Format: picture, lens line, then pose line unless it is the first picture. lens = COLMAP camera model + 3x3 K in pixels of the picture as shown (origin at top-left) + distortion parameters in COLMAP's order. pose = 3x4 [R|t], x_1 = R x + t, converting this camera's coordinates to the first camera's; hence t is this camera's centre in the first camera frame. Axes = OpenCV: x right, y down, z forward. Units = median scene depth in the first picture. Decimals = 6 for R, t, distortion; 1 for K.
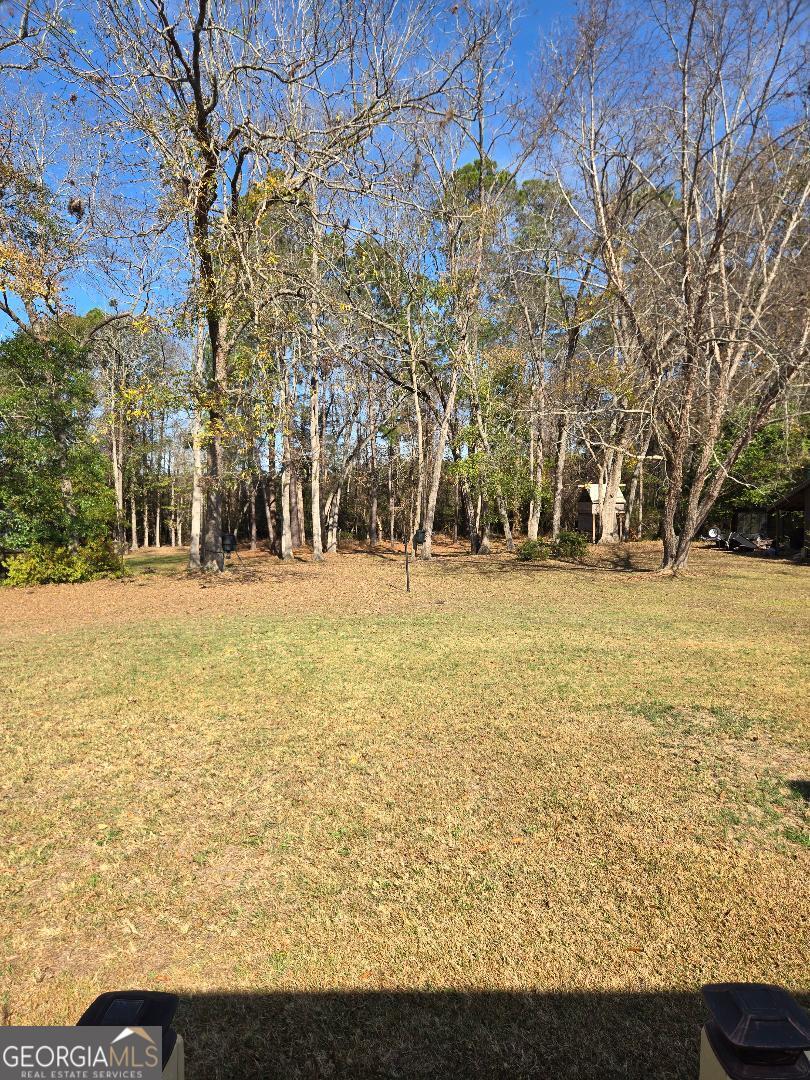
lens RADIAL K [[432.8, 0, 364.2], [0, 432.8, 546.3], [0, 0, 1]] dist [0.001821, -0.003826]
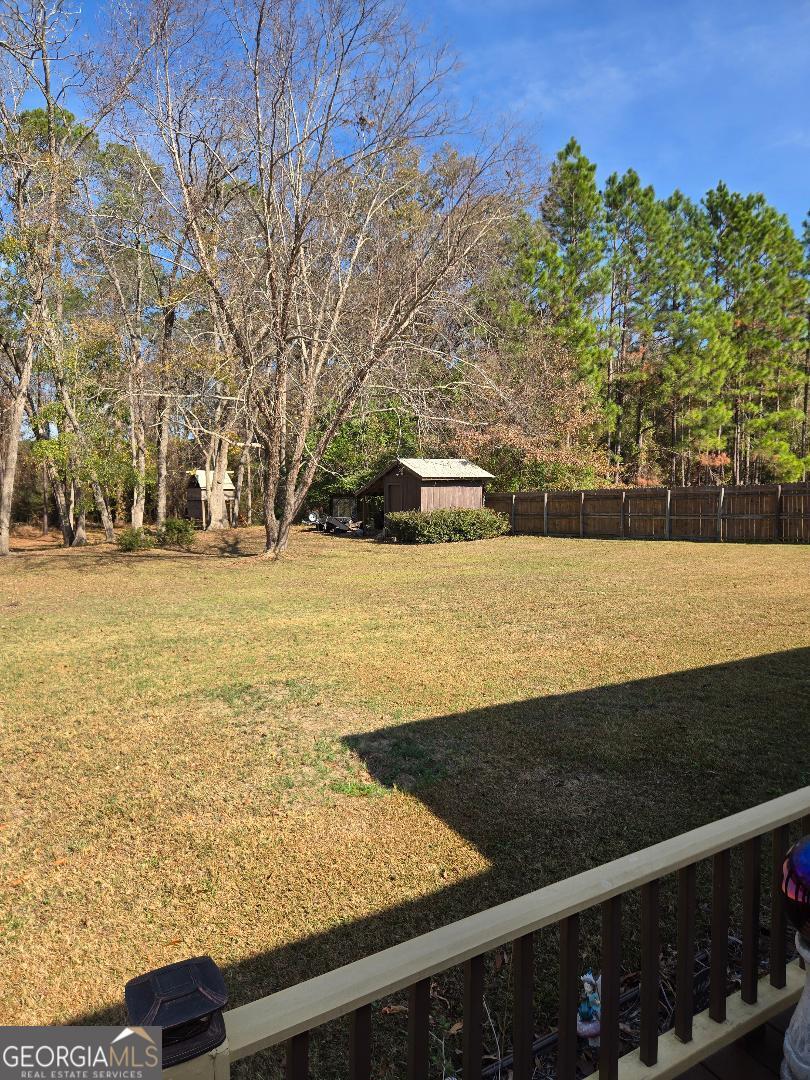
lens RADIAL K [[432.8, 0, 402.9], [0, 432.8, 541.1], [0, 0, 1]] dist [0.001821, -0.003826]
pose [[0.932101, -0.039386, 0.360051, 0.630065], [0.040714, 0.999163, 0.003896, 0.034071], [-0.359903, 0.011027, 0.932924, -0.087787]]
